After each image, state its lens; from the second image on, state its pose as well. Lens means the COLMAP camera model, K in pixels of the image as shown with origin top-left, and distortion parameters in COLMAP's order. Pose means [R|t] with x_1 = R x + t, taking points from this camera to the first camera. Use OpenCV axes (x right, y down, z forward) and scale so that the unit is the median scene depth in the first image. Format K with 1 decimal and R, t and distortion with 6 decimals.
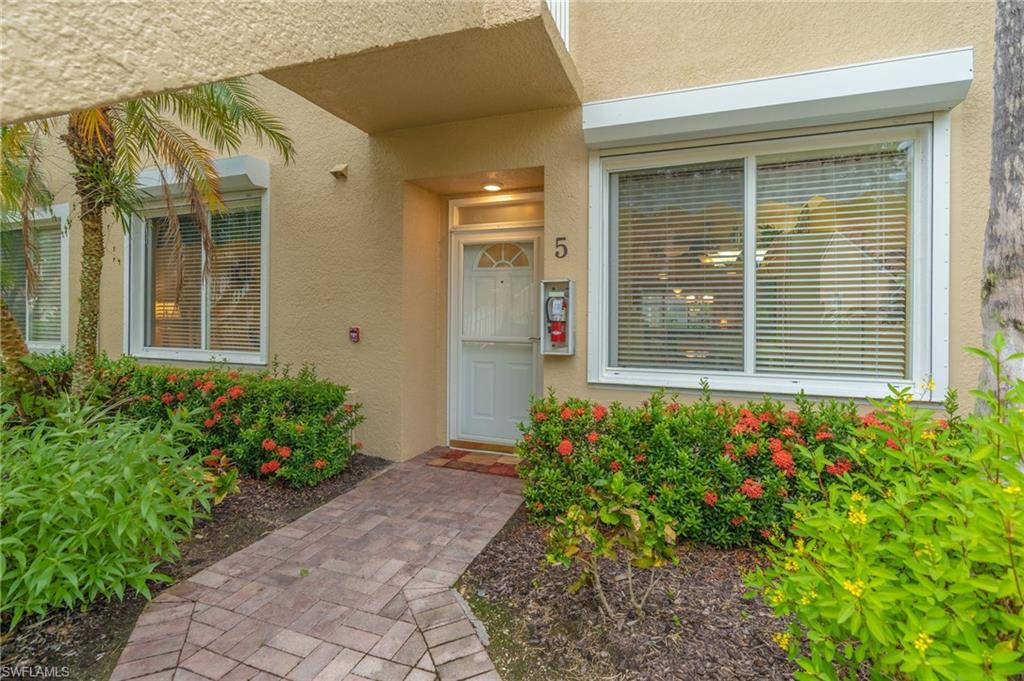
lens RADIAL K [[469.7, 0, 511.8], [0, 469.7, 322.4], [0, 0, 1]] dist [-0.001449, 0.000225]
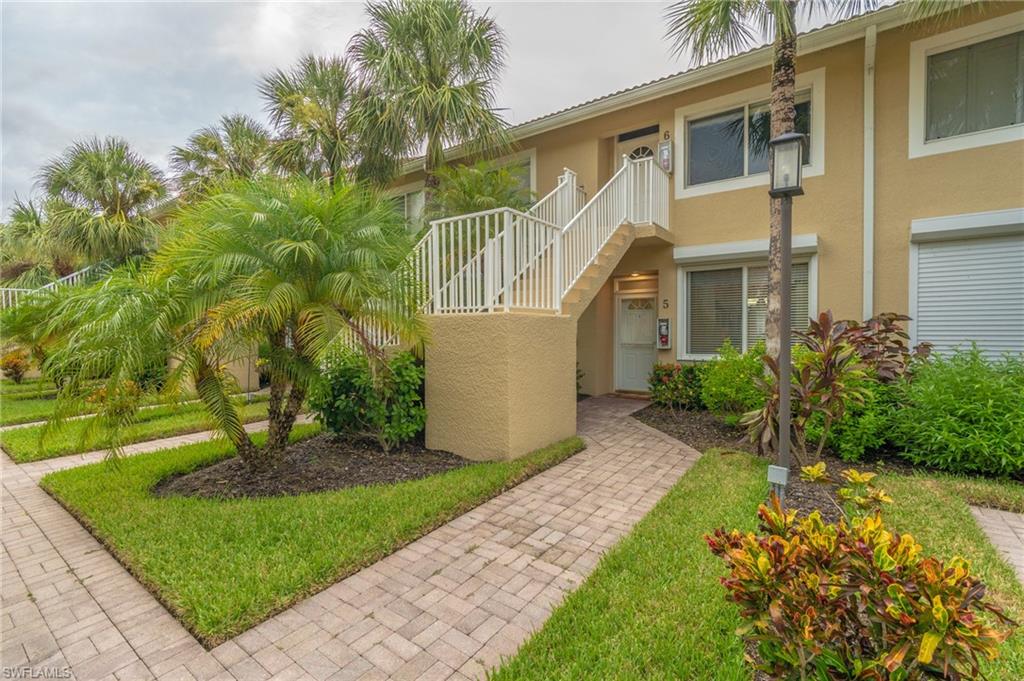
lens RADIAL K [[469.7, 0, 511.8], [0, 469.7, 322.4], [0, 0, 1]] dist [-0.001449, 0.000225]
pose [[0.965169, -0.008995, -0.261472, -0.029598], [0.004630, 0.999840, -0.017305, -0.029132], [0.261585, 0.015492, 0.965056, -1.591972]]
